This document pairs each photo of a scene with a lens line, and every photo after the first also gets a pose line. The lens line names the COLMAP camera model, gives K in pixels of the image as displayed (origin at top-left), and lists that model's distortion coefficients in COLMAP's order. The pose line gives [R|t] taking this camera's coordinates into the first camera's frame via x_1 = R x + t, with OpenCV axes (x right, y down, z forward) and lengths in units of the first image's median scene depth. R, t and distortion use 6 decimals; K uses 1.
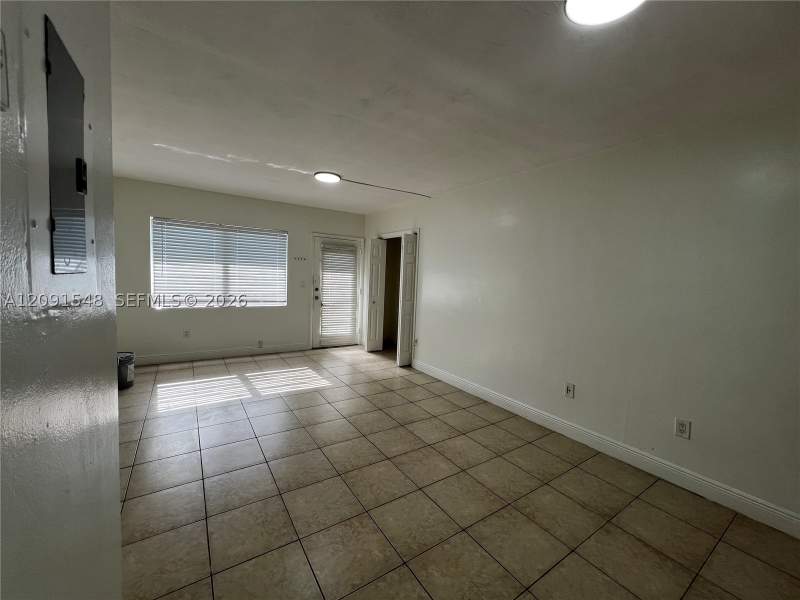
lens RADIAL K [[324.1, 0, 398.7], [0, 324.1, 297.3], [0, 0, 1]] dist [-0.003606, -0.000353]
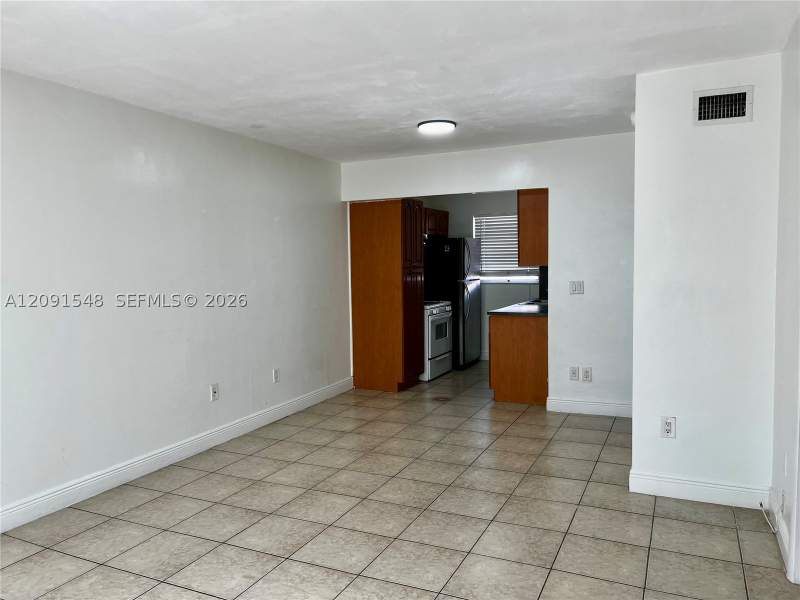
lens RADIAL K [[604.5, 0, 399.7], [0, 604.5, 299.8], [0, 0, 1]] dist [0.004000, 0.000159]
pose [[-0.515977, -0.093149, 0.851523, -1.330783], [0.057310, 0.988089, 0.142815, -0.197814], [-0.854683, 0.122490, -0.504493, 1.656814]]
